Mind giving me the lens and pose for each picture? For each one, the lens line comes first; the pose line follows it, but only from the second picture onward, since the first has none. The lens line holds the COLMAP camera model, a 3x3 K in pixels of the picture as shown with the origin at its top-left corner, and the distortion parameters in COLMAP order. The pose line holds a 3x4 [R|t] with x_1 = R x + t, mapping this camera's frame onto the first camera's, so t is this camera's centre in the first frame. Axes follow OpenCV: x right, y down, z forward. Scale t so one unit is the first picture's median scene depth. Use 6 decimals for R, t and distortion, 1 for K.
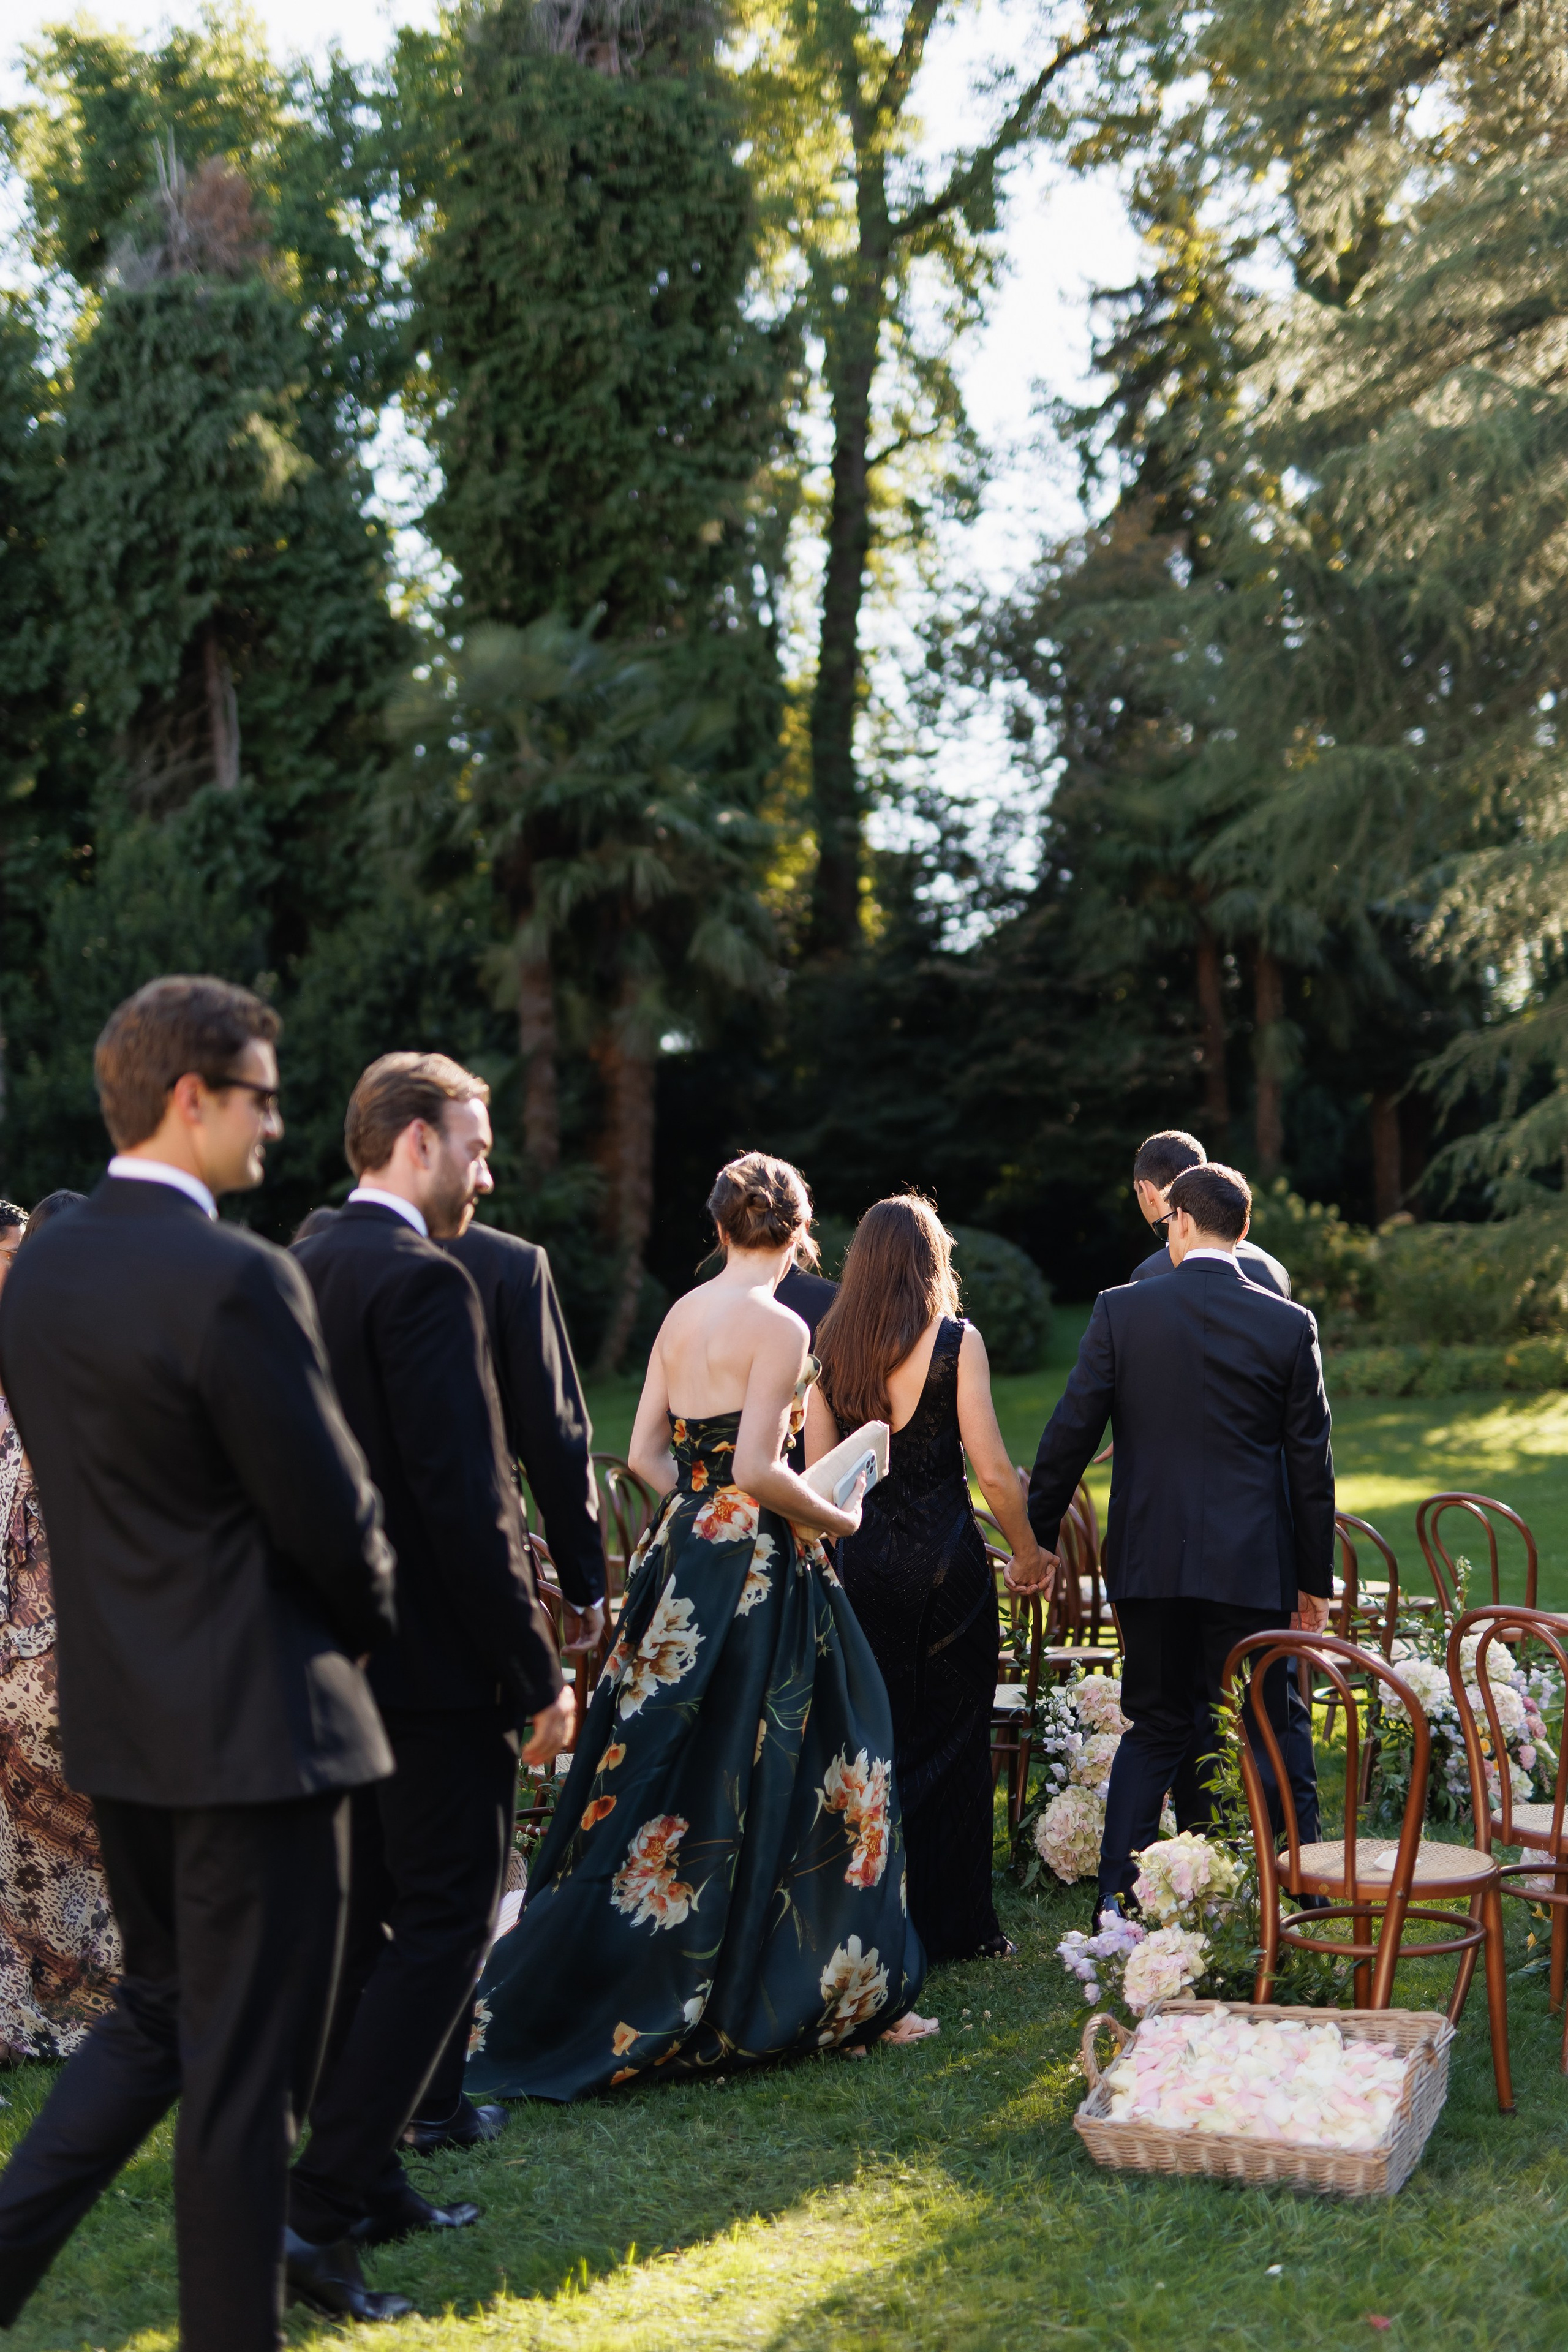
lens RADIAL K [[3407.2, 0, 783.5], [0, 3407.2, 1175.9], [0, 0, 1]] dist [-0.016496, 0.000000]
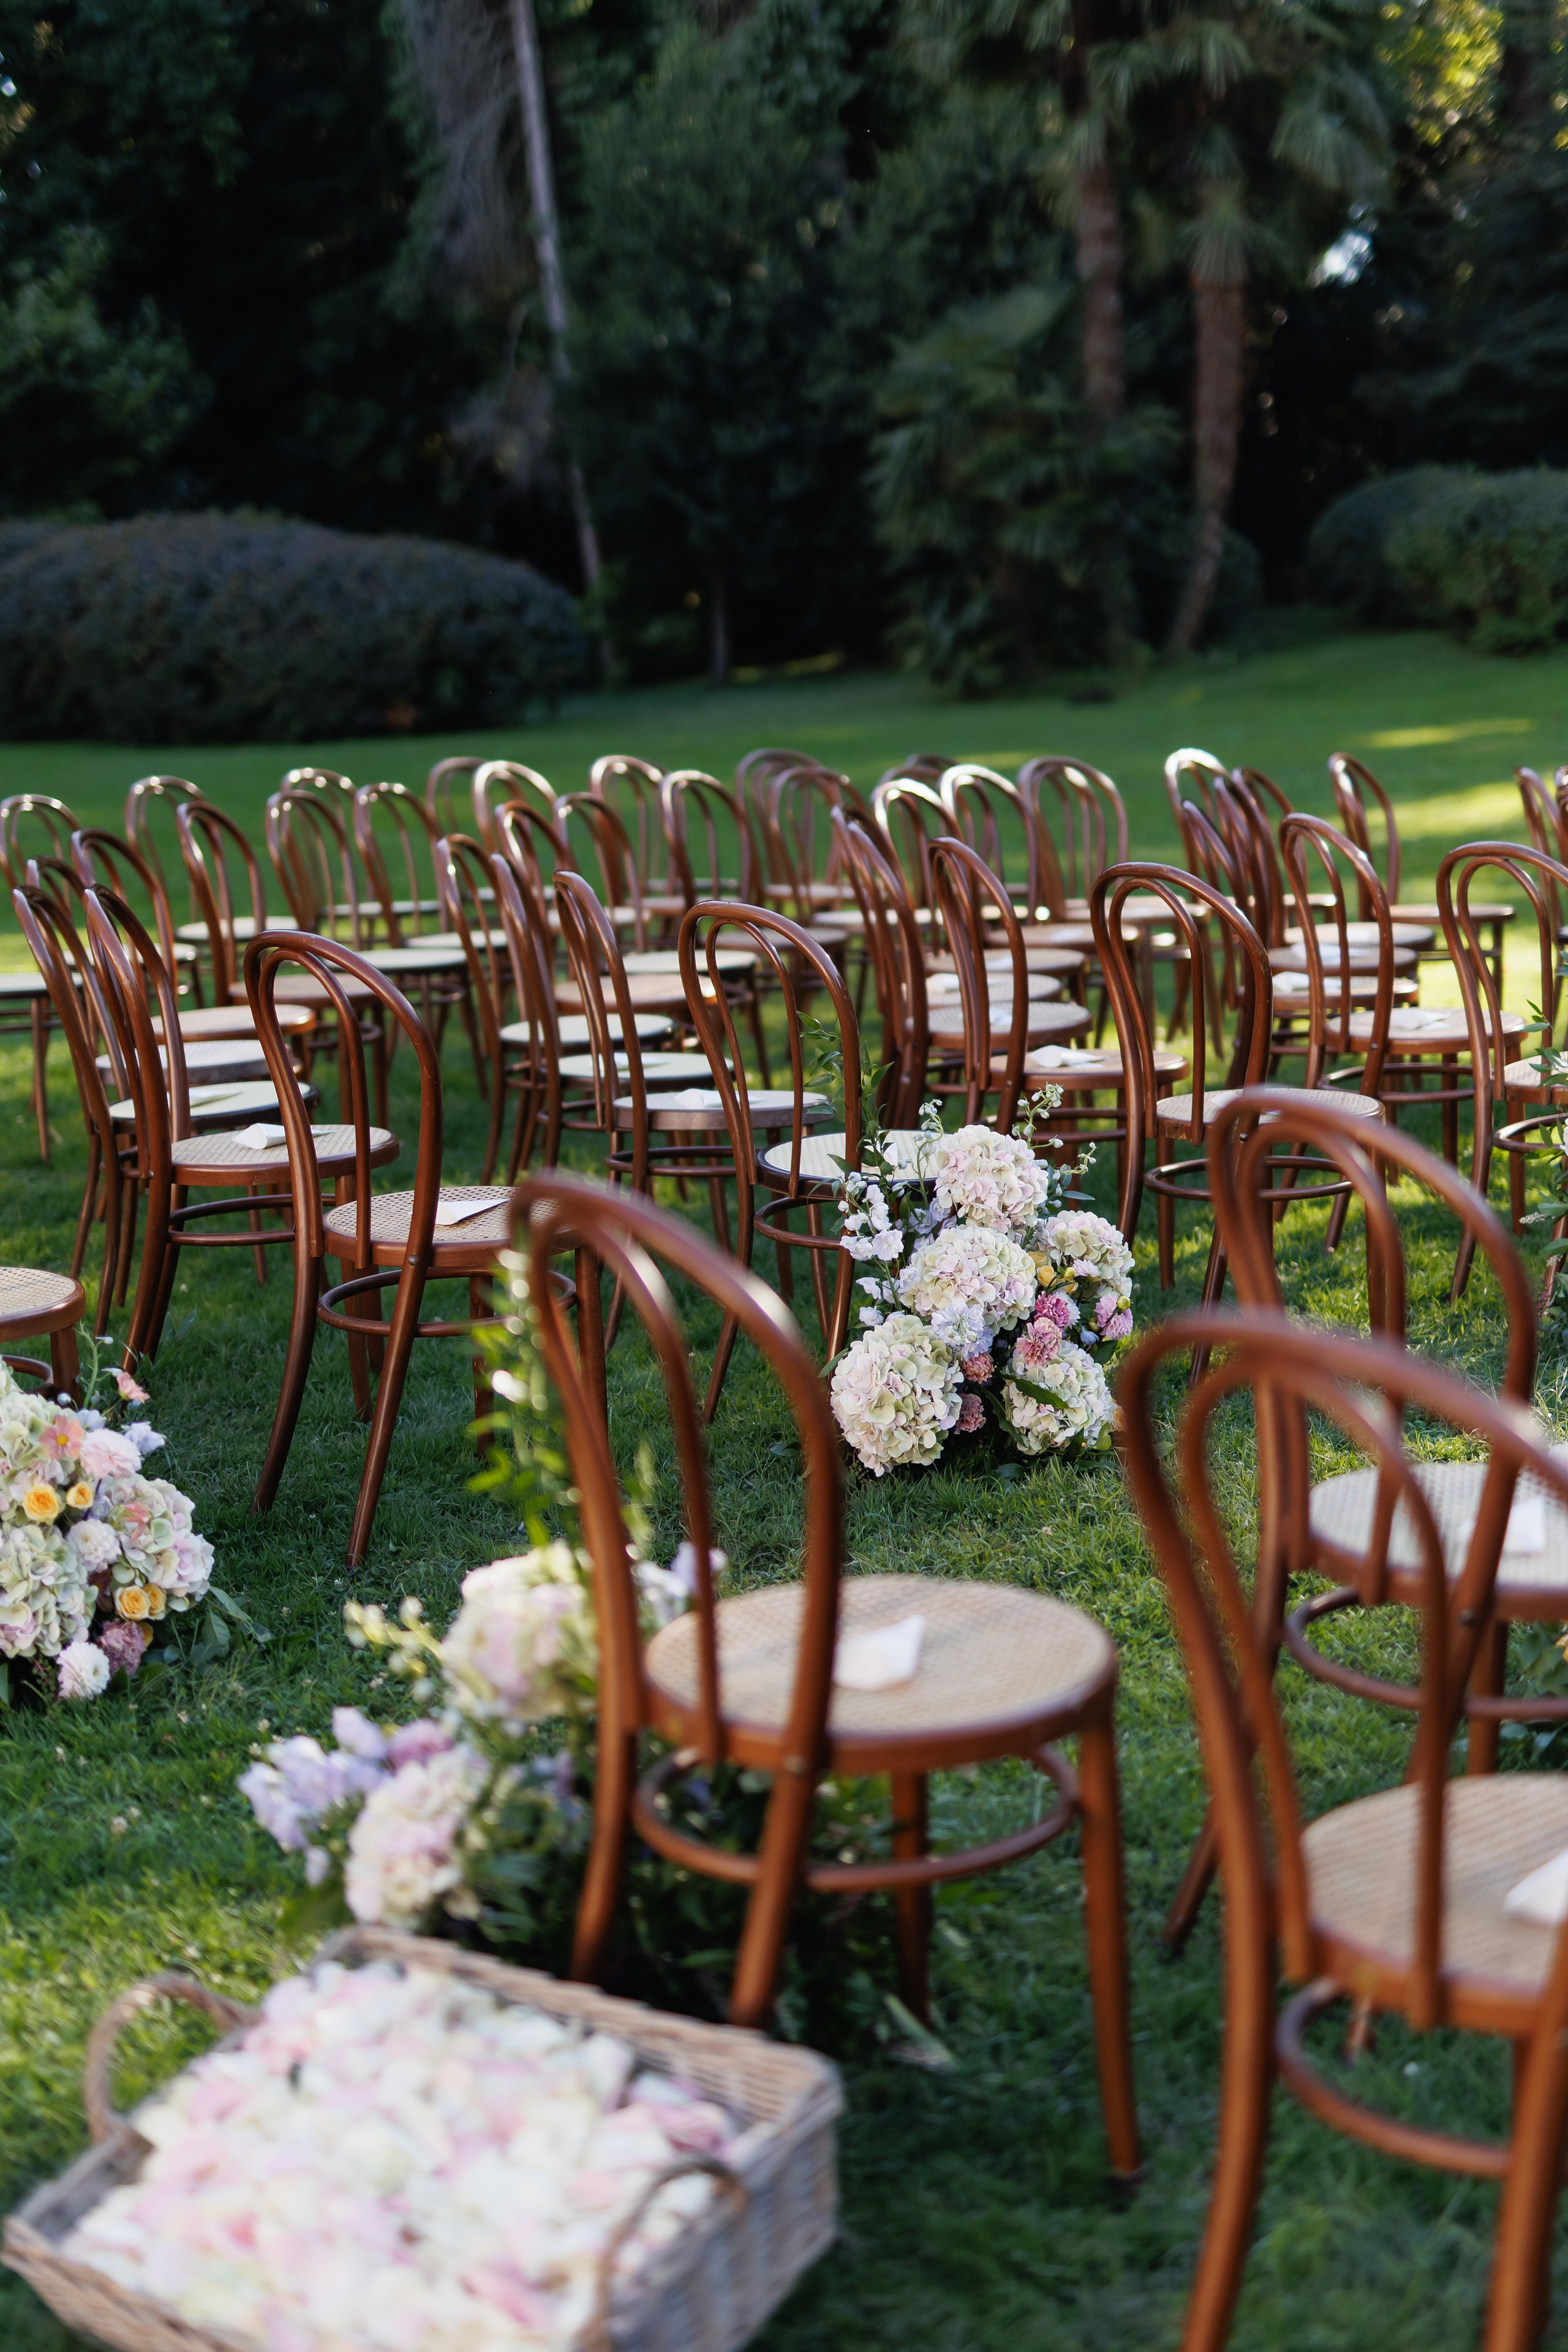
lens RADIAL K [[3407.2, 0, 785.9], [0, 3407.2, 1176.2], [0, 0, 1]] dist [-0.016496, 0.000000]
pose [[0.972823, 0.024606, -0.230240, 0.055572], [0.023628, 0.978598, 0.204421, 0.008676], [0.230342, -0.204306, 0.951421, 0.116649]]
